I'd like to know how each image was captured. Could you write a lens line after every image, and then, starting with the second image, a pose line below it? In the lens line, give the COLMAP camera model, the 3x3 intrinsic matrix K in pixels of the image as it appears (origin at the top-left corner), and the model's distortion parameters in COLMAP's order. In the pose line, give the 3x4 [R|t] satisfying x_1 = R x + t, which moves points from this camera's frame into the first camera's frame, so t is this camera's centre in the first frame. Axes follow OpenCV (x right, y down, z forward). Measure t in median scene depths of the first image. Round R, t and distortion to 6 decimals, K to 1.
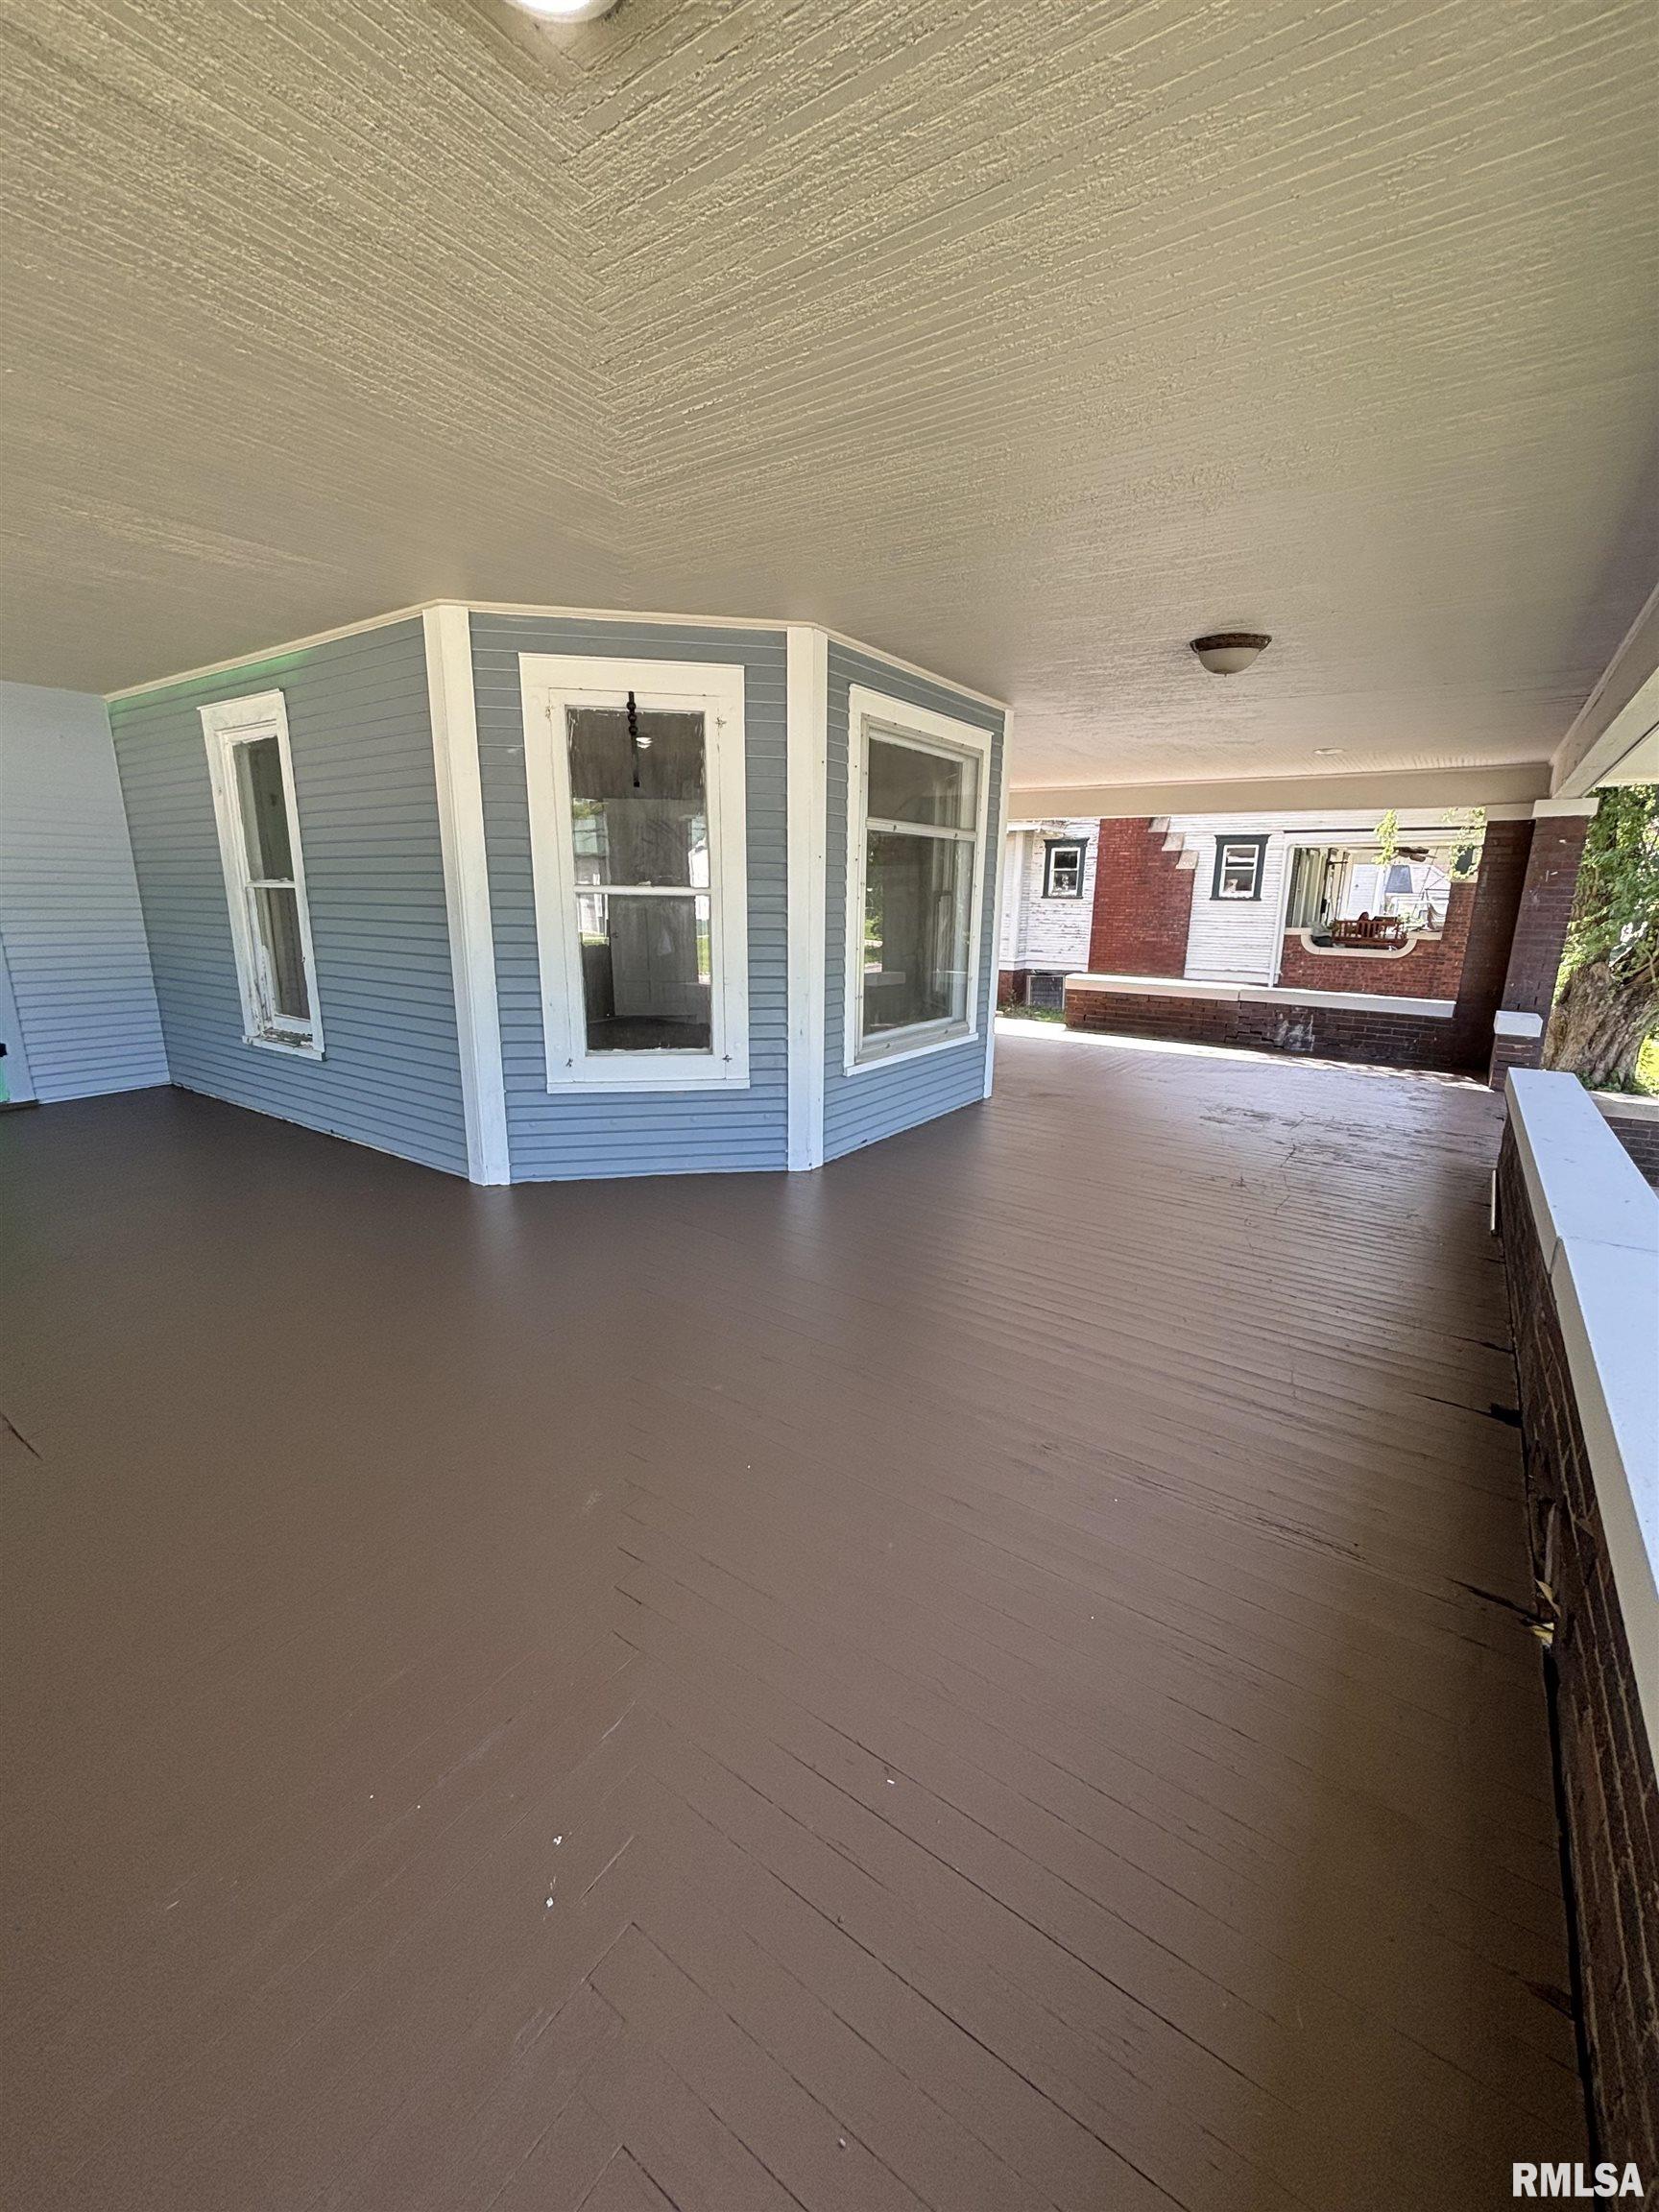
lens RADIAL K [[892.9, 0, 831.7], [0, 892.9, 1113.6], [0, 0, 1]] dist [-0.005517, 0.000200]
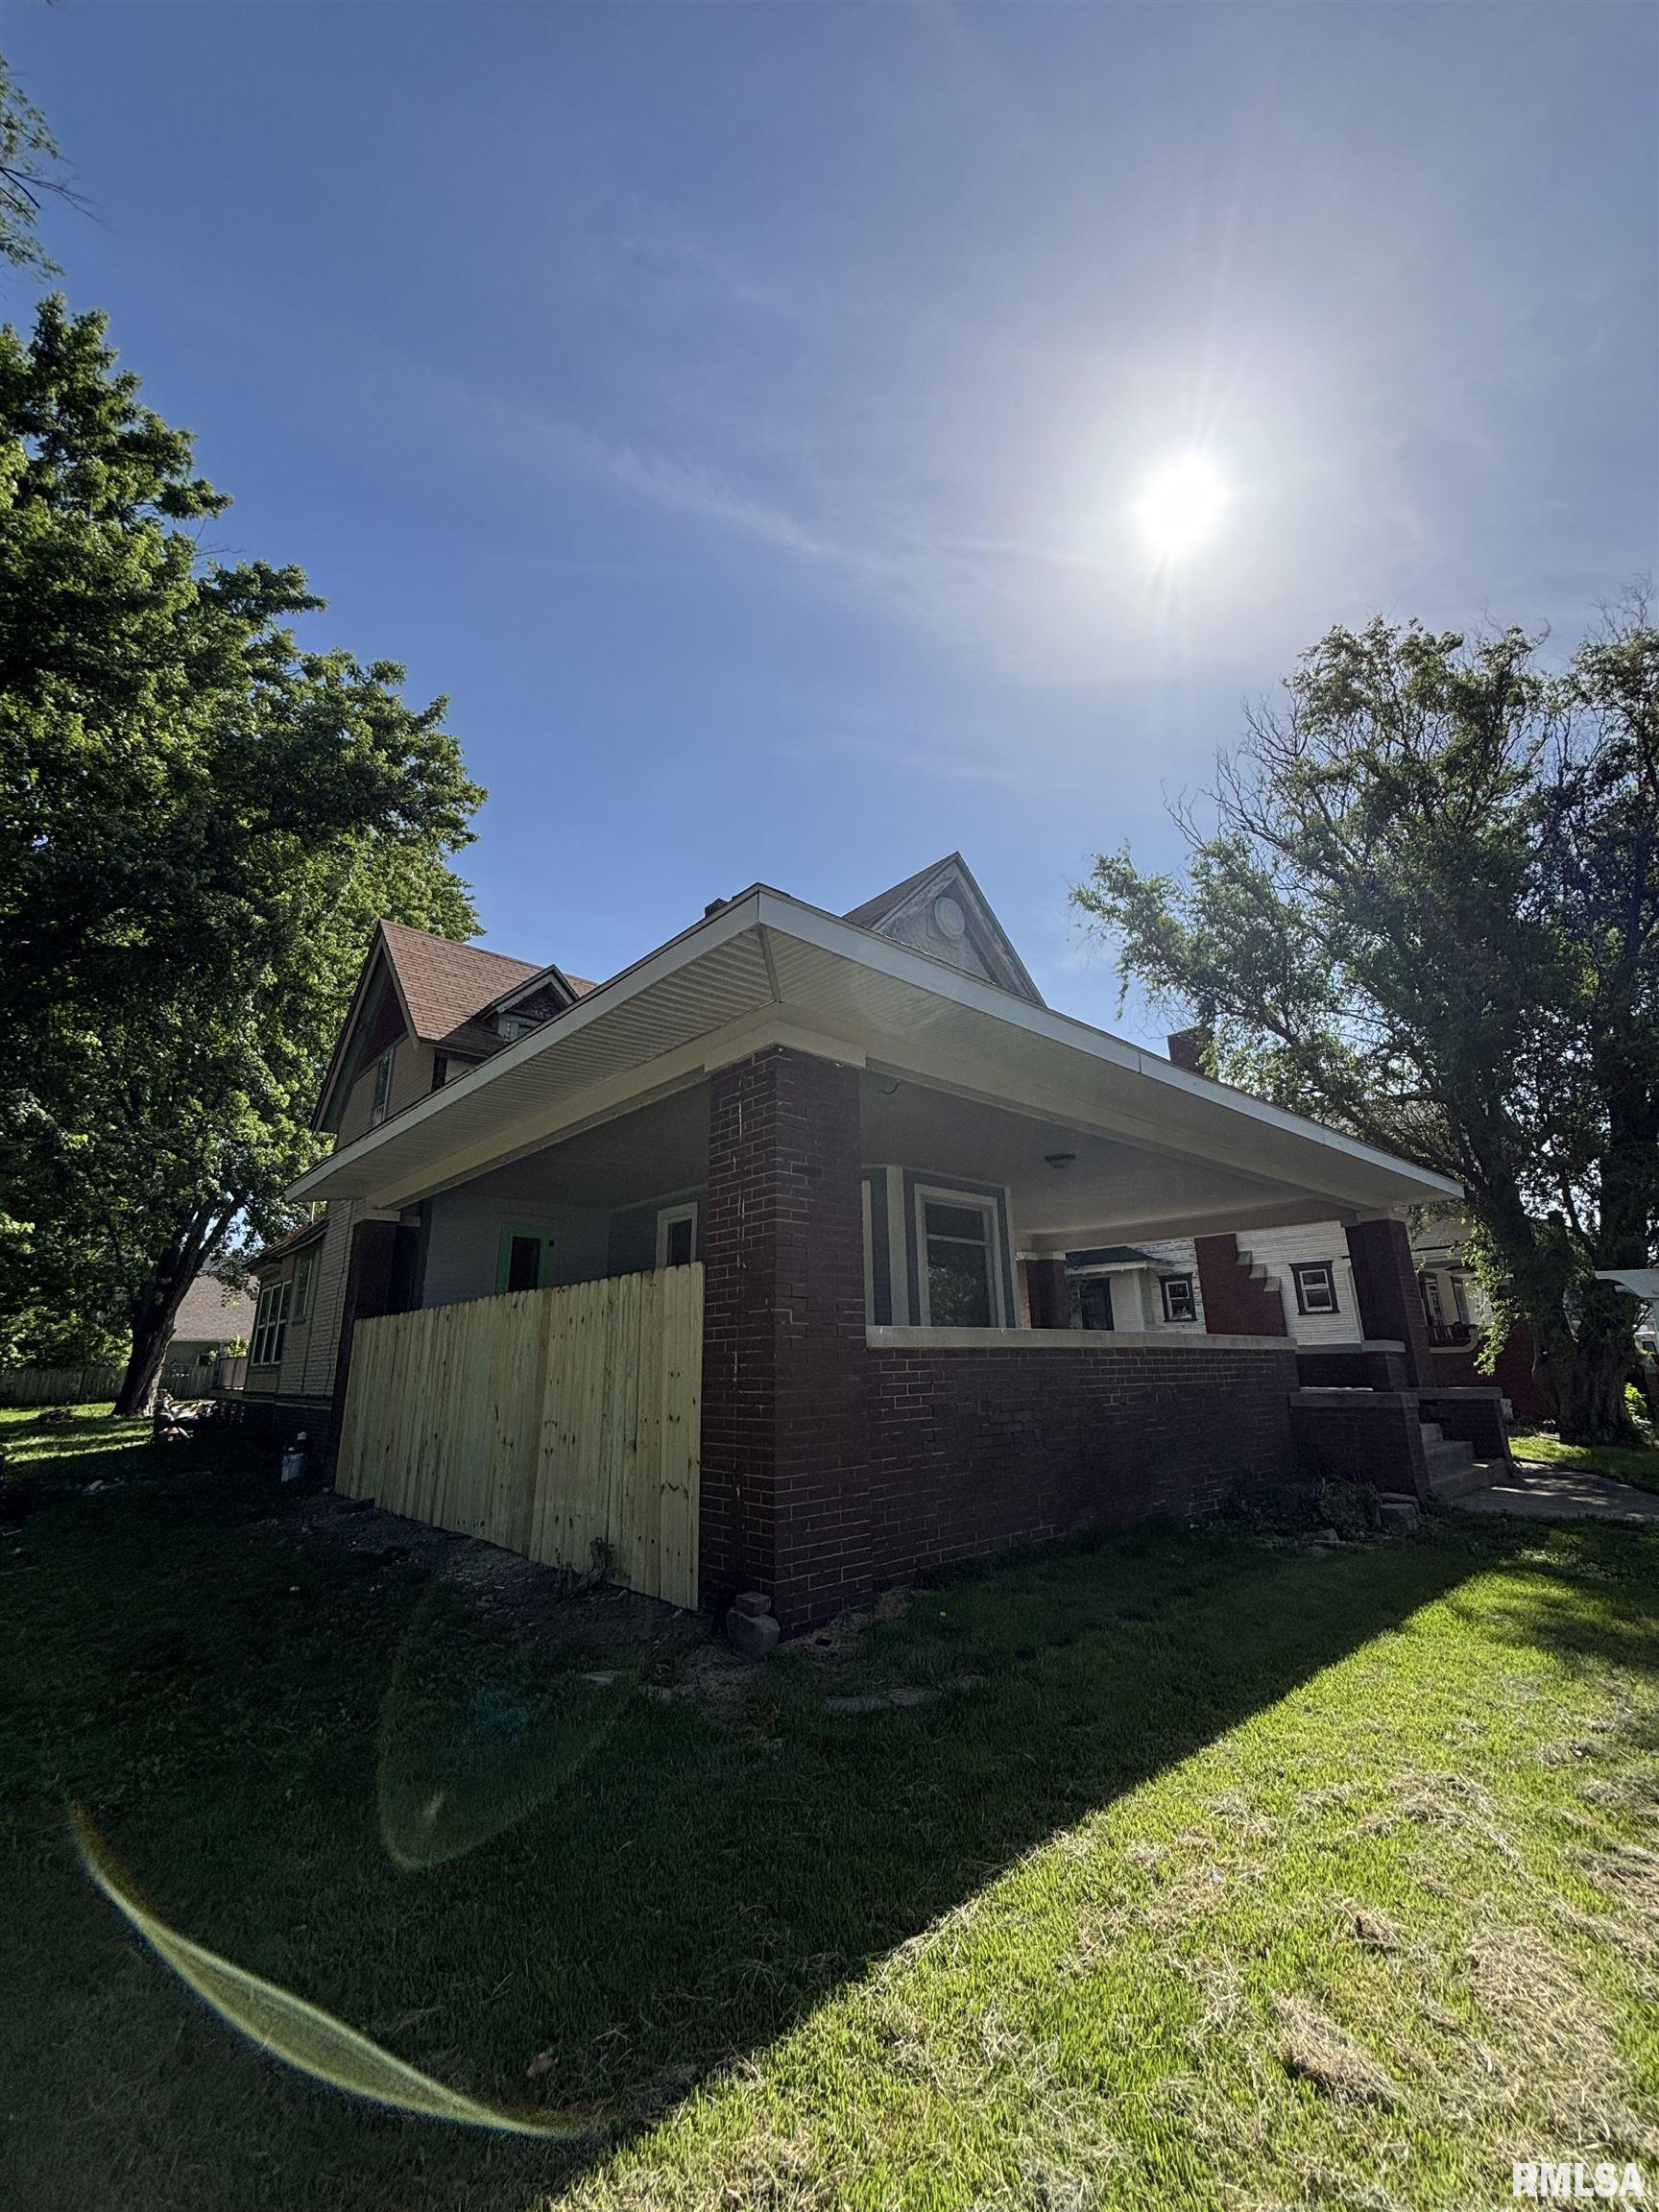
lens RADIAL K [[892.9, 0, 831.7], [0, 892.9, 1113.6], [0, 0, 1]] dist [-0.005517, 0.000200]
pose [[0.972275, -0.089235, -0.216143, 0.328792], [-0.031168, 0.866622, -0.497990, 0.559597], [0.231752, 0.490920, 0.839814, -1.164287]]
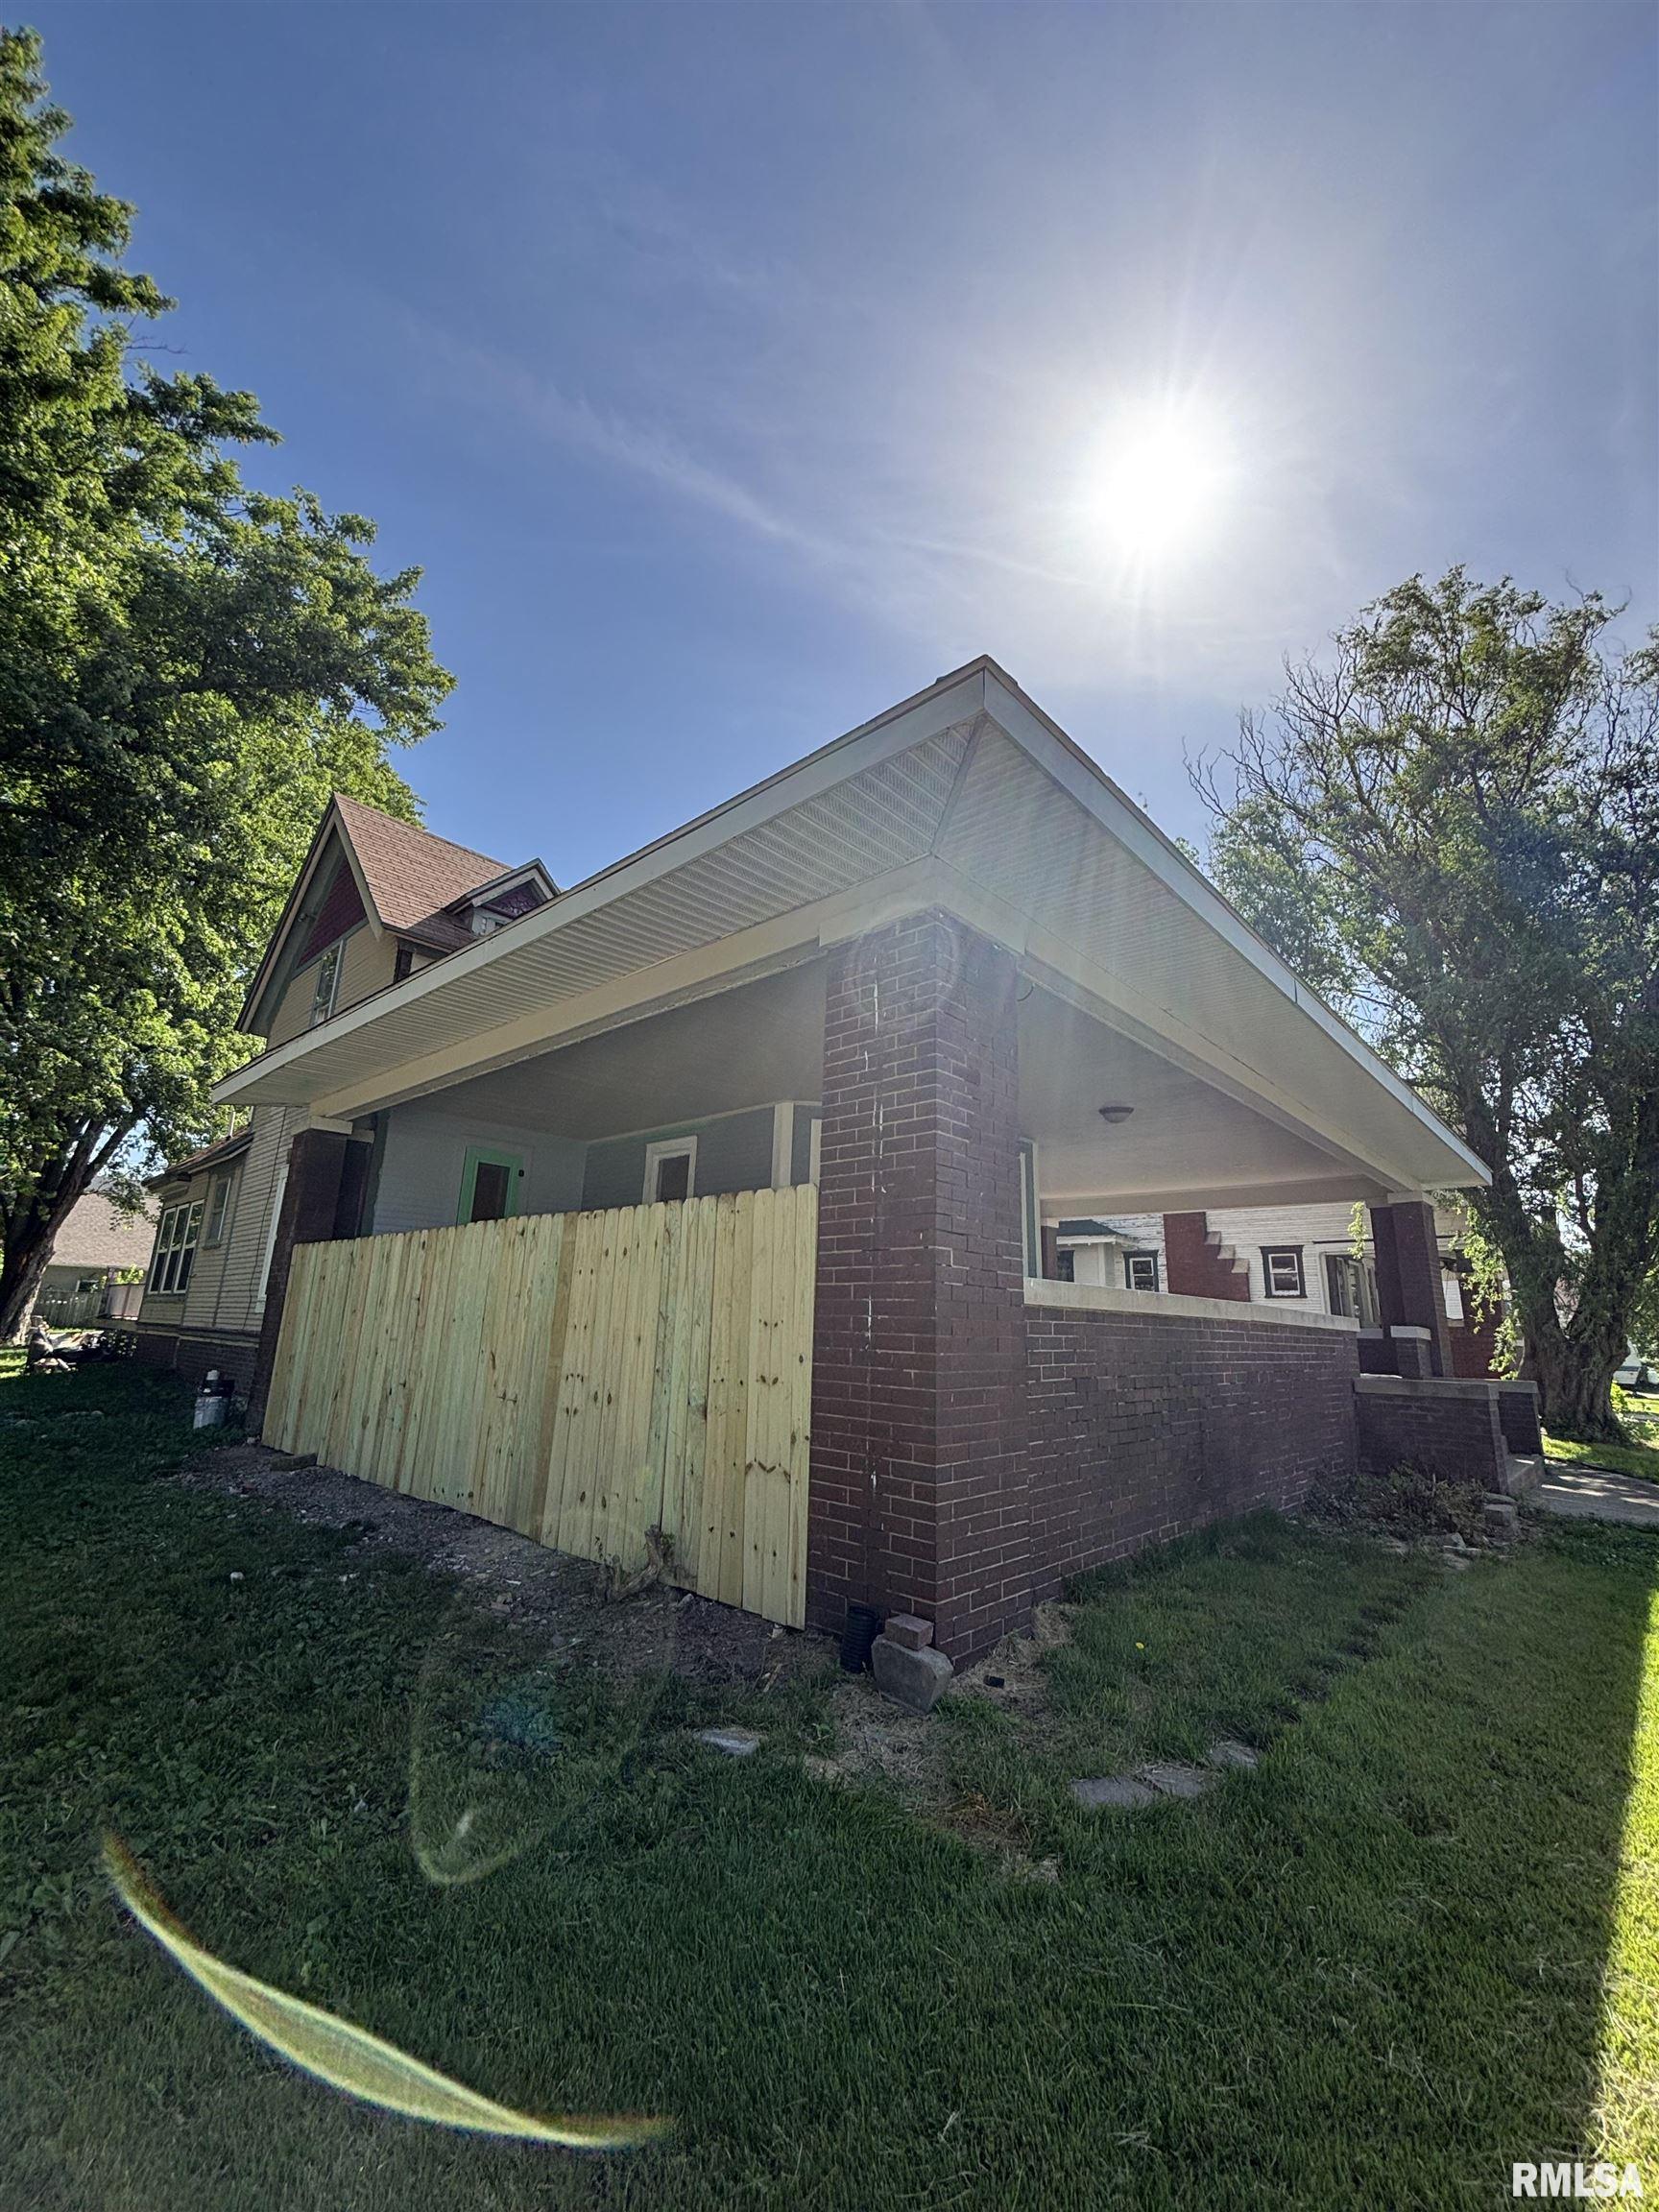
lens RADIAL K [[890.8, 0, 833.7], [0, 890.8, 1109.3], [0, 0, 1]] dist [-0.002188, -0.000998]
pose [[0.990451, -0.014115, -0.137137, 0.039181], [-0.052695, 0.880448, -0.471205, 0.512727], [0.127393, 0.473932, 0.871298, -0.954549]]
